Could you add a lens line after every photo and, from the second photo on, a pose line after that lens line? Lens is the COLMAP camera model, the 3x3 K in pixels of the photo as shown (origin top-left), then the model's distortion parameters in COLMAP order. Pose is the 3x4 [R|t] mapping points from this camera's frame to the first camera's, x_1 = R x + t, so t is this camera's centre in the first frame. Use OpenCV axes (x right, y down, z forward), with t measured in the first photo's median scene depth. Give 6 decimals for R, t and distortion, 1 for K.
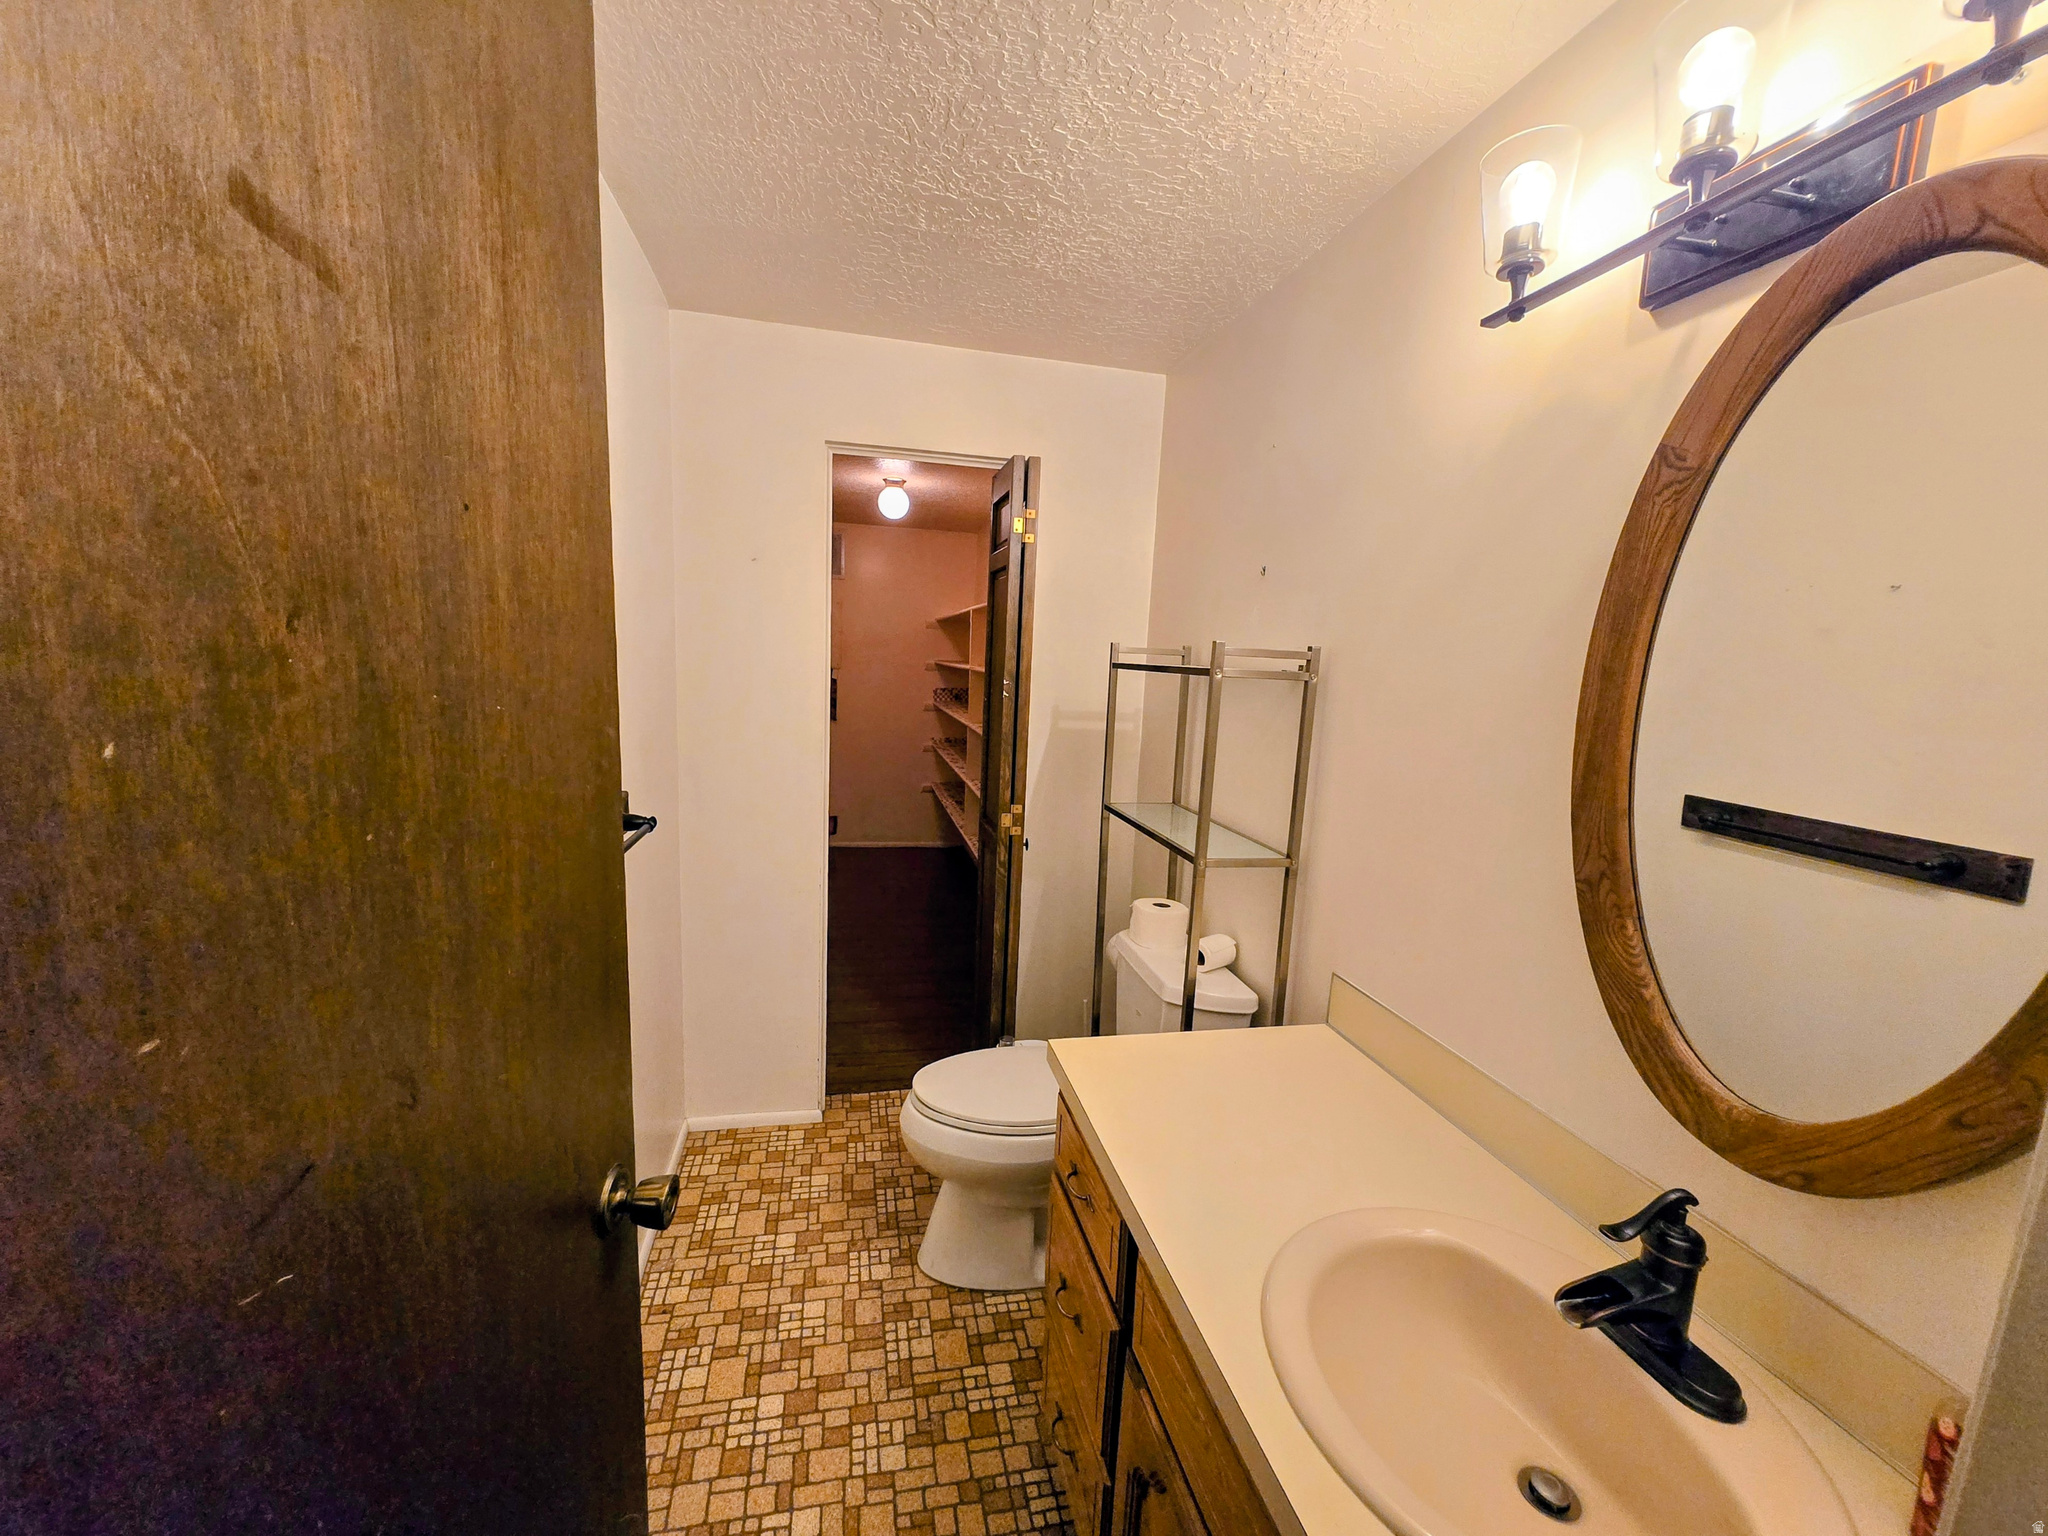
lens RADIAL K [[794.6, 0, 1024.0], [0, 794.6, 768.0], [0, 0, 1]] dist [0.001994, 0.000054]
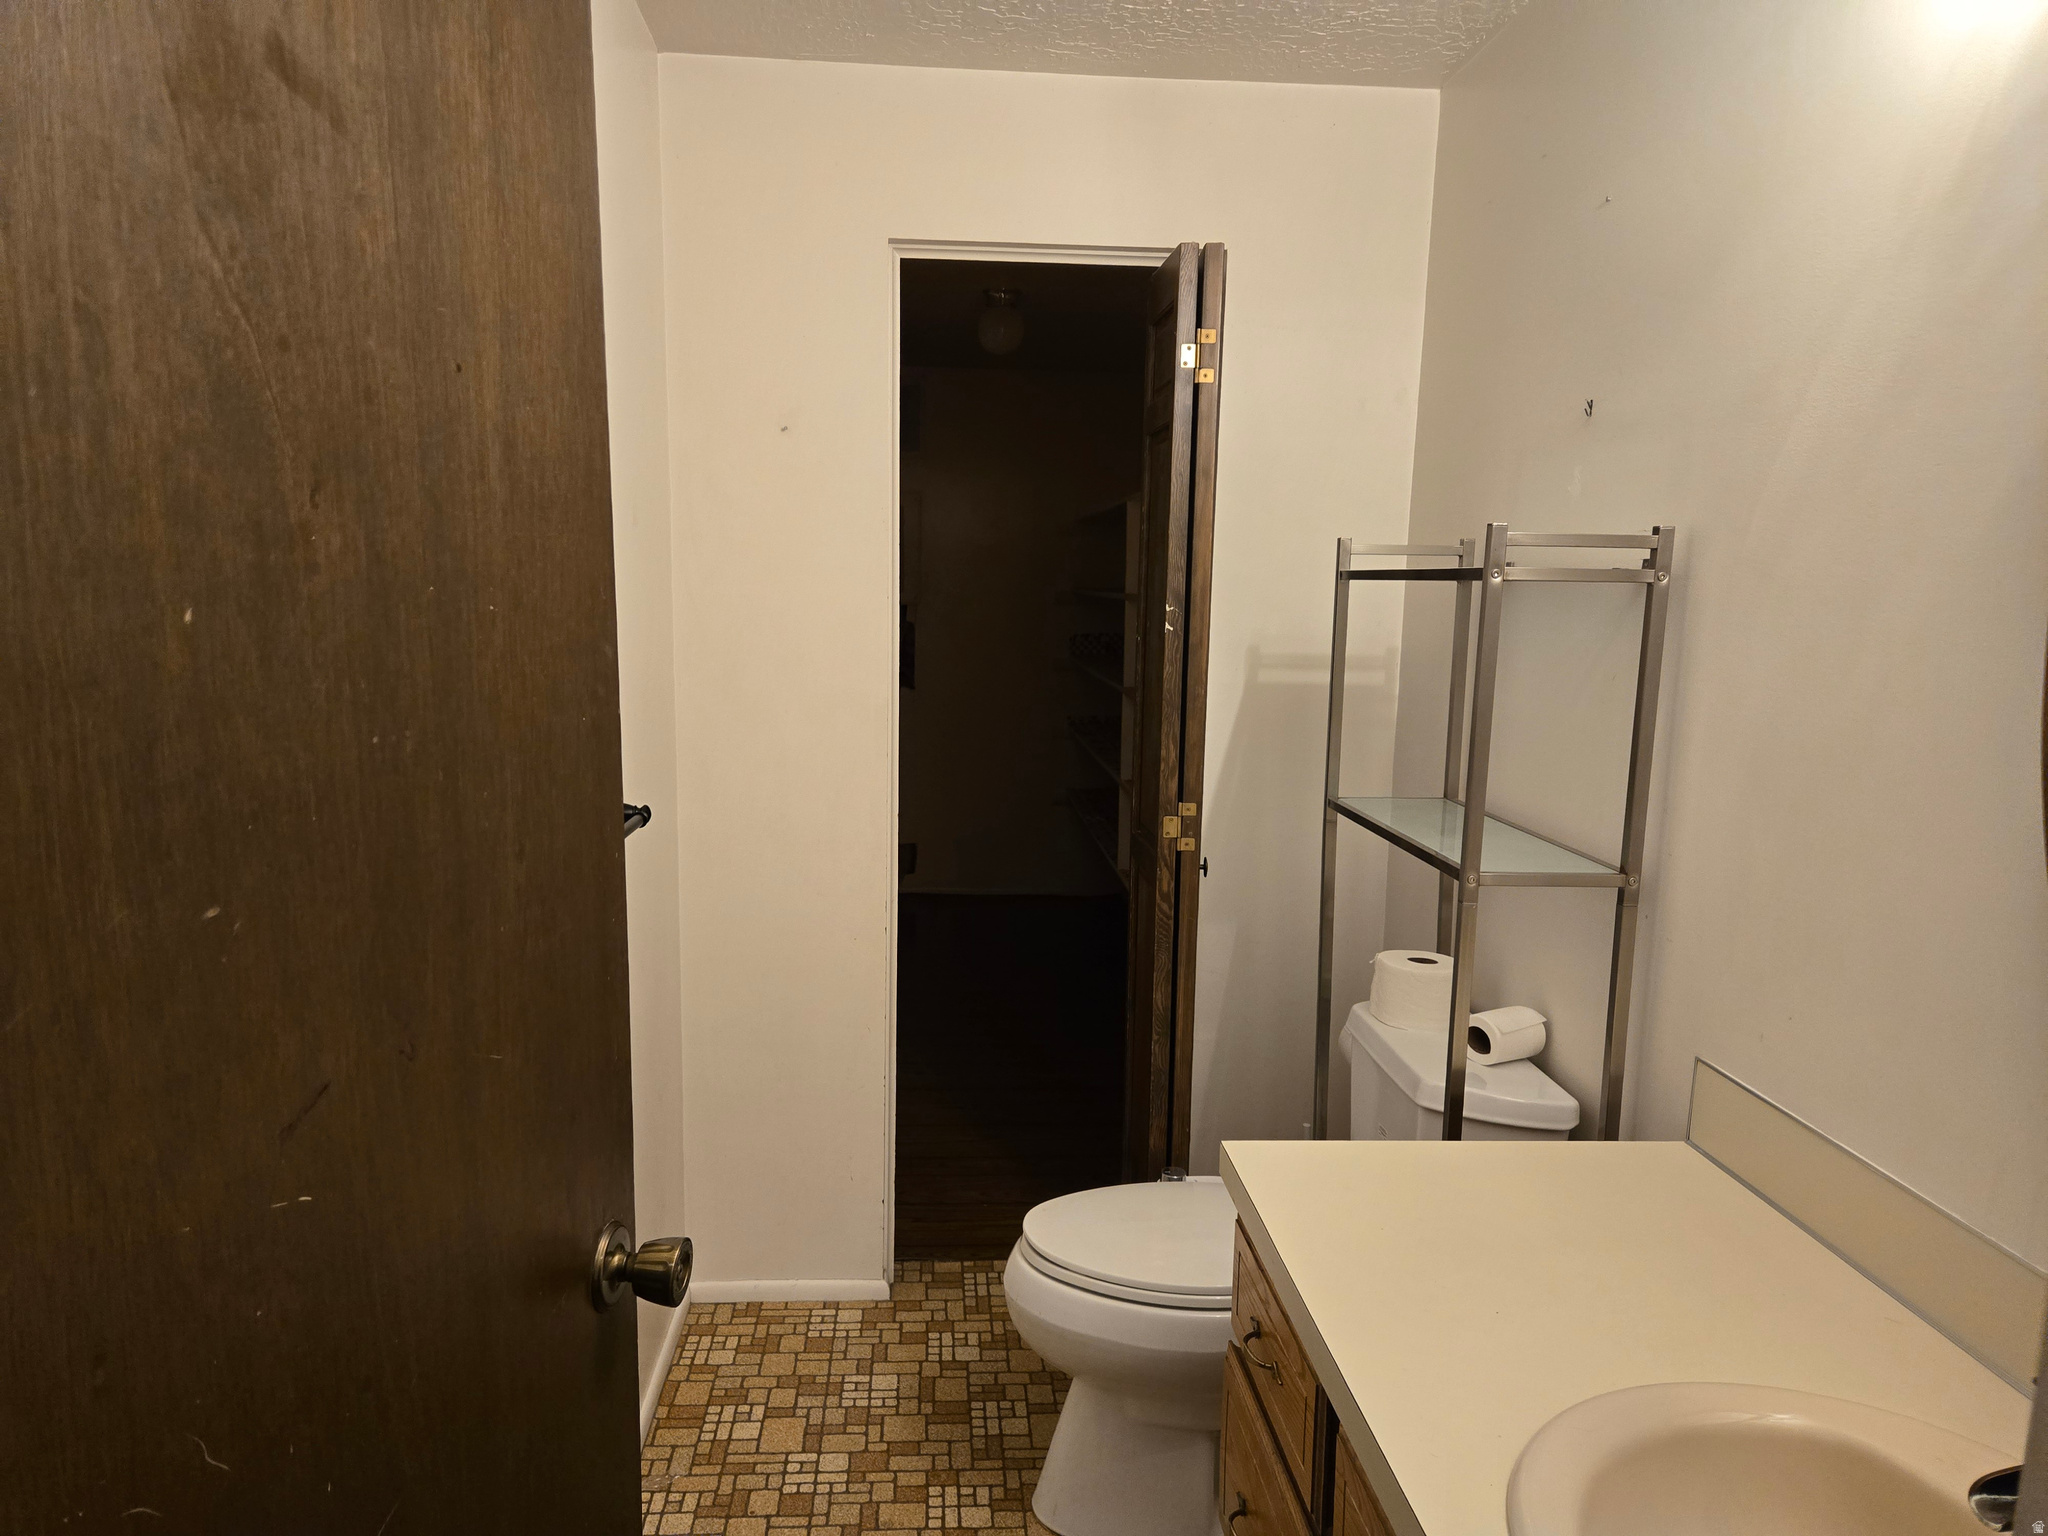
lens RADIAL K [[1363.6, 0, 1028.5], [0, 1363.6, 776.1], [0, 0, 1]] dist [0.081568, -0.067075]
pose [[0.988586, -0.006092, -0.150537, 0.038306], [0.005666, 0.999979, -0.003258, 0.037211], [0.150554, 0.002367, 0.988599, -0.117712]]
